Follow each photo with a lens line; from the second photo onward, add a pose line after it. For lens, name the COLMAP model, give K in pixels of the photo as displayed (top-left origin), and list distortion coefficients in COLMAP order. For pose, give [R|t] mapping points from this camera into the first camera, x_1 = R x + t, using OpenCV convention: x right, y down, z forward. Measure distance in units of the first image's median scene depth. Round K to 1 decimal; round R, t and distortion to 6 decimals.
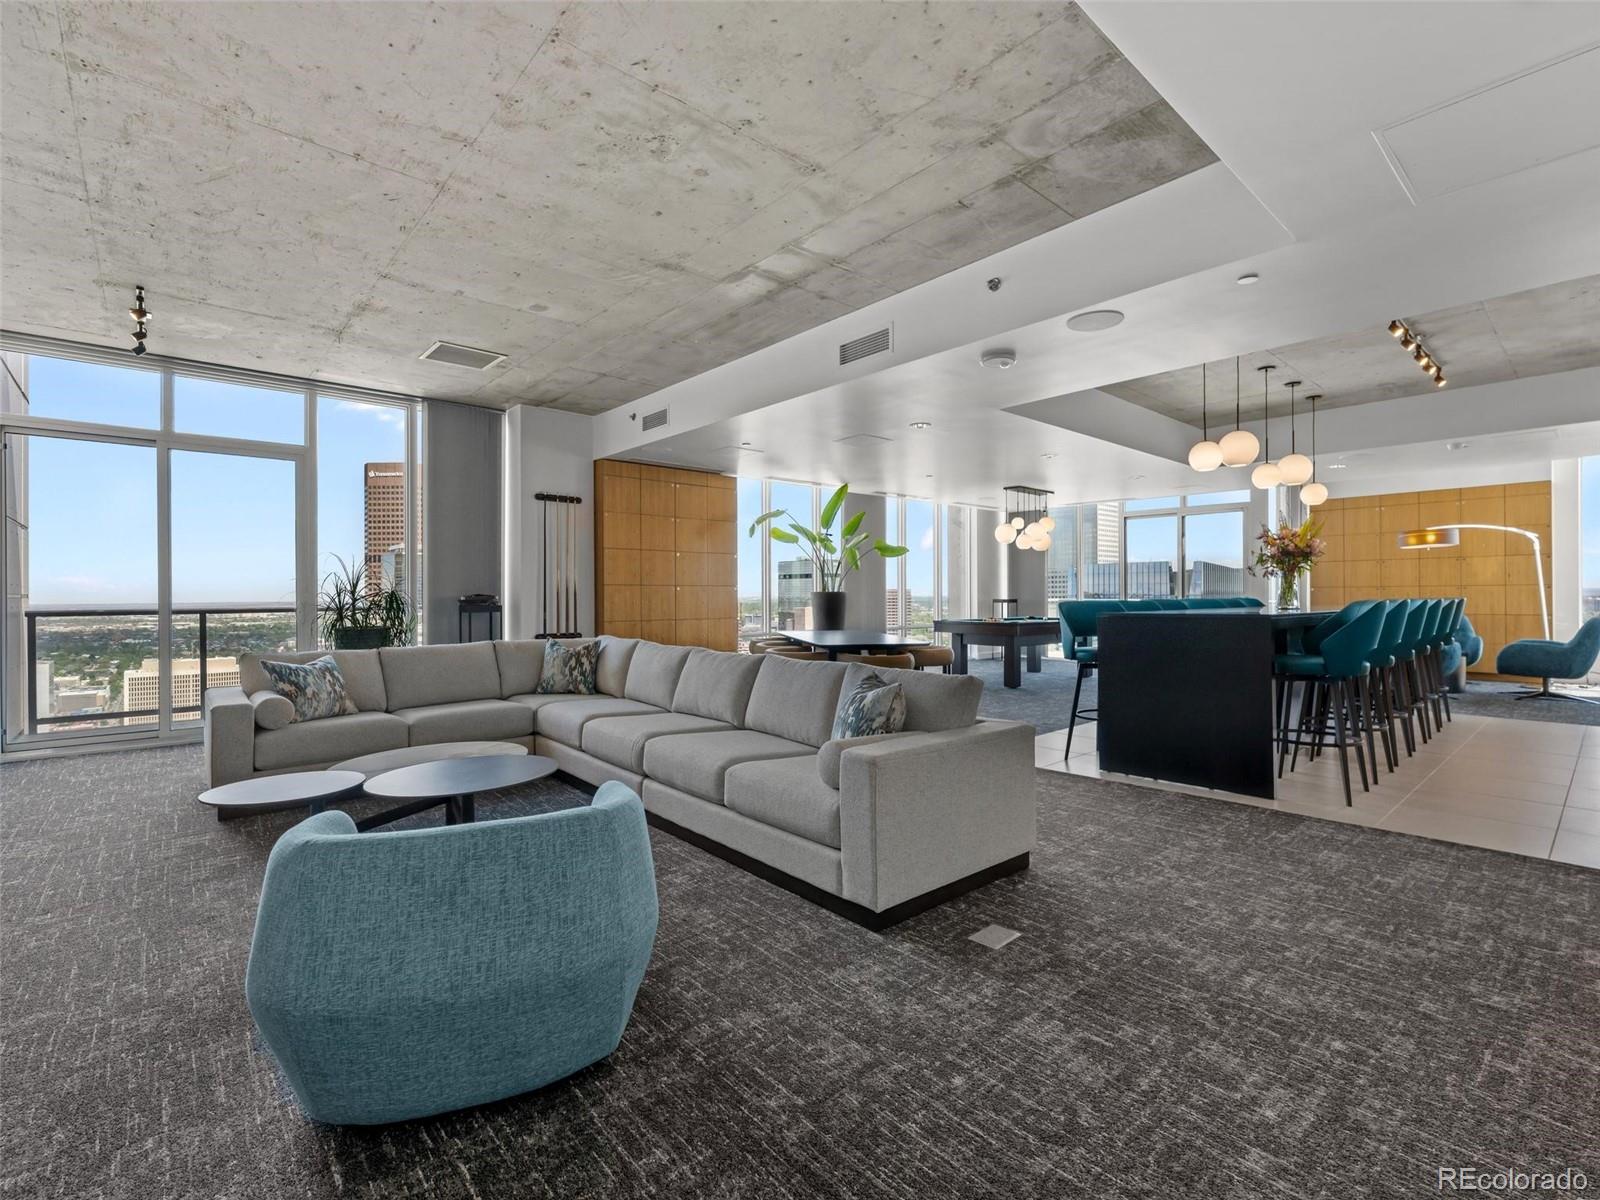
lens RADIAL K [[722.2, 0, 807.8], [0, 722.2, 594.6], [0, 0, 1]] dist [-0.001297, -0.000345]
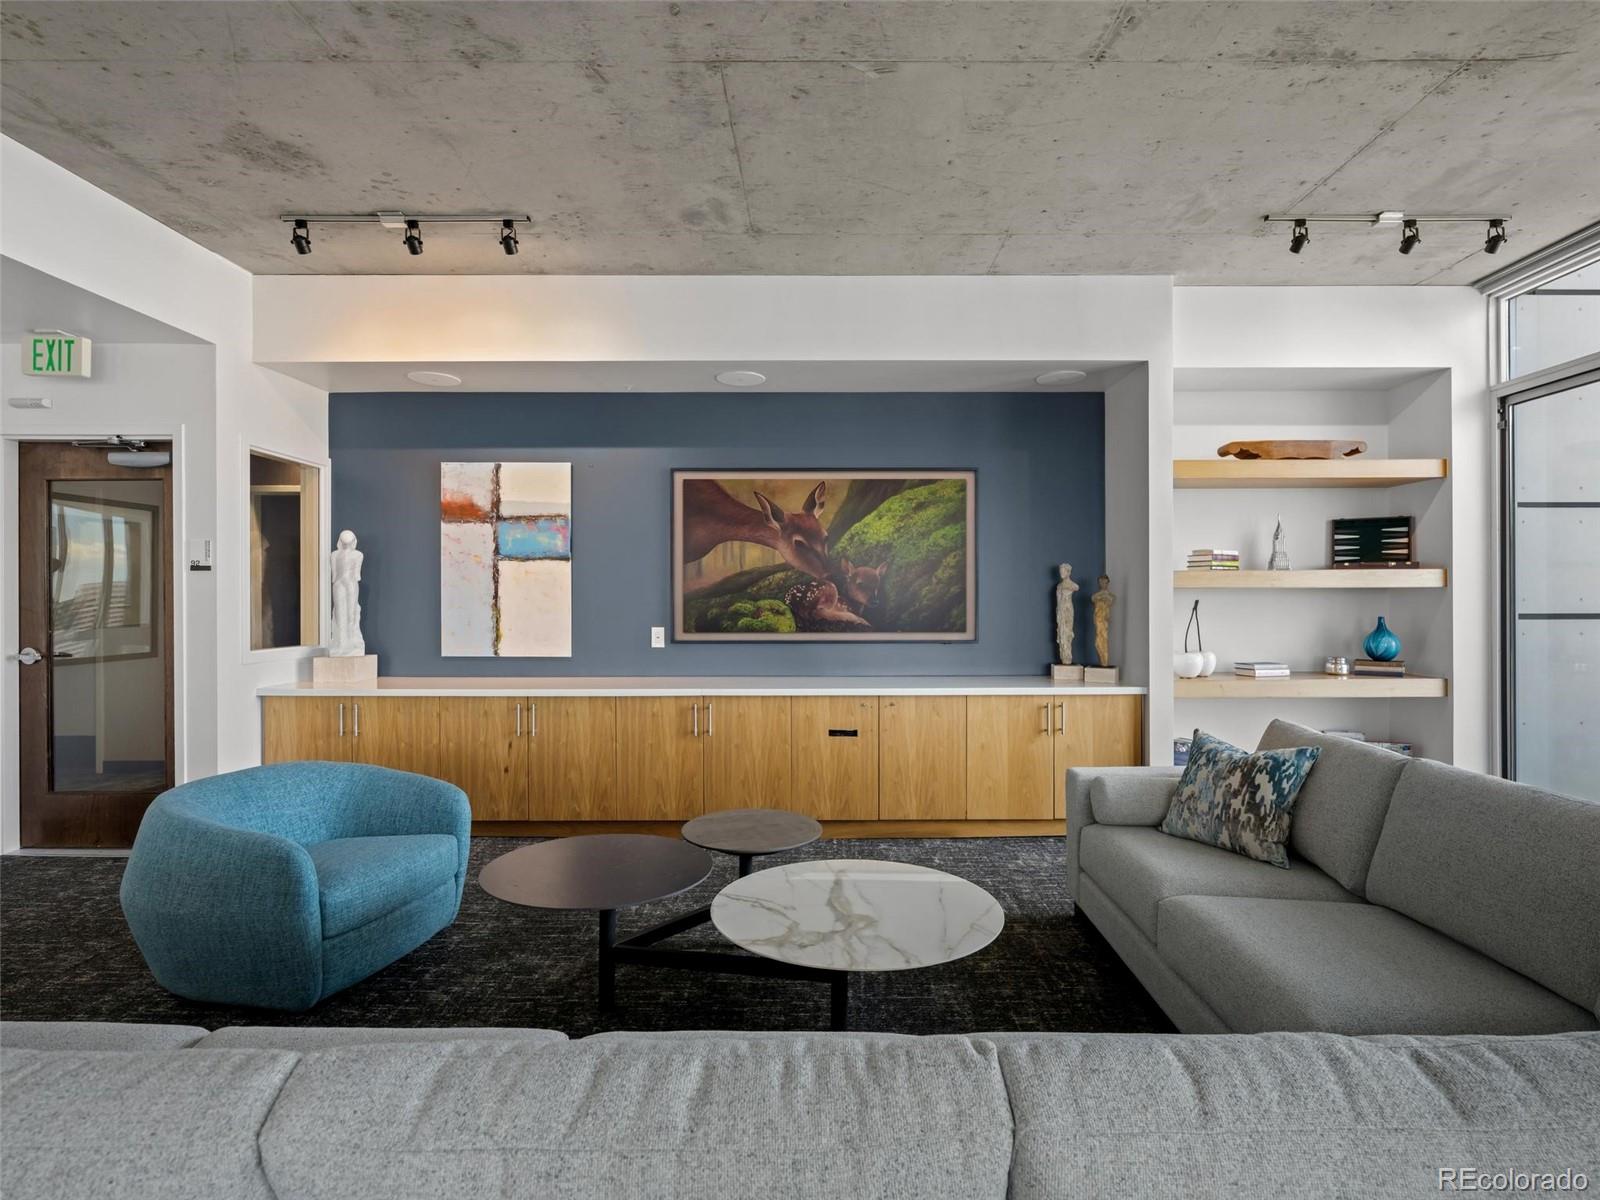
lens RADIAL K [[795.2, 0, 827.9], [0, 795.2, 597.6], [0, 0, 1]] dist [-0.000164, -0.000201]
pose [[-0.659079, 0.006437, -0.752046, 0.005189], [0.006831, 0.999973, 0.002573, -0.023019], [0.752043, -0.003441, -0.659105, 0.877638]]
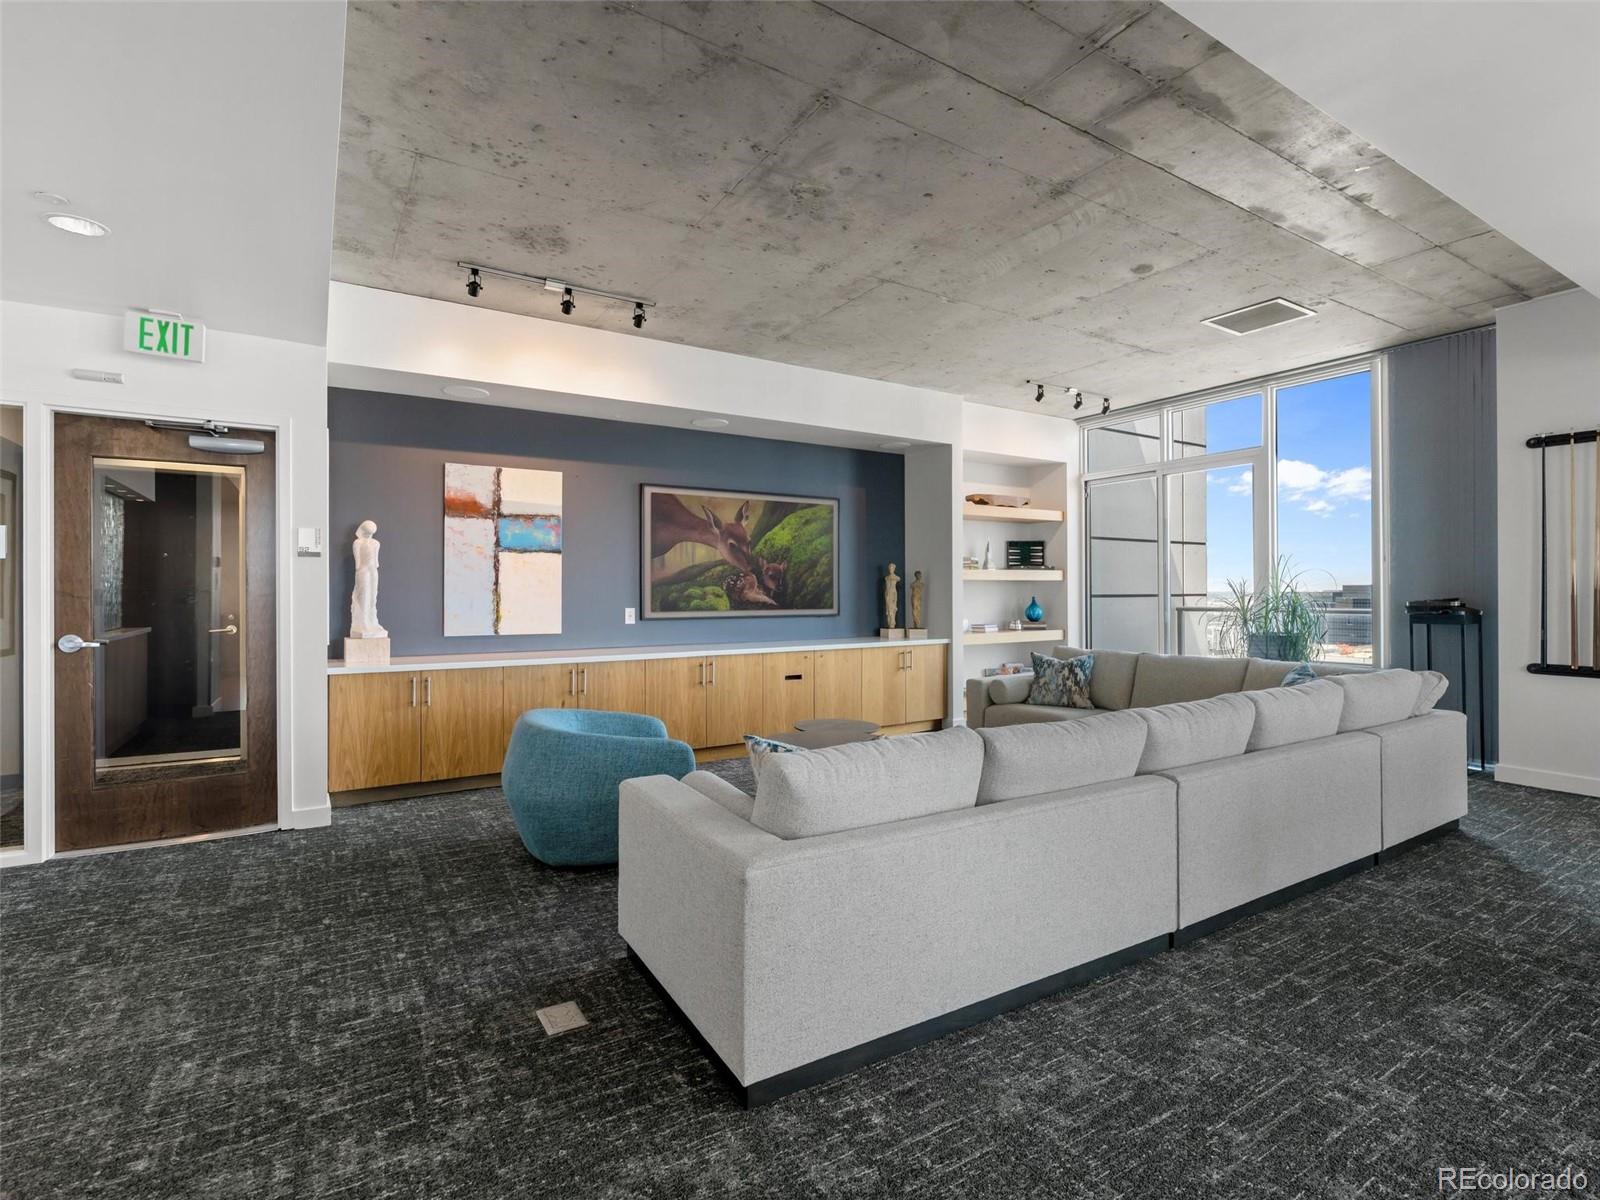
lens RADIAL K [[772.2, 0, 810.5], [0, 772.2, 586.3], [0, 0, 1]] dist [0.000085, -0.000724]
pose [[-0.153593, 0.001464, -0.988133, 0.464325], [0.004772, 0.999988, 0.000740, -0.019261], [0.988123, -0.004602, -0.153598, 0.590633]]
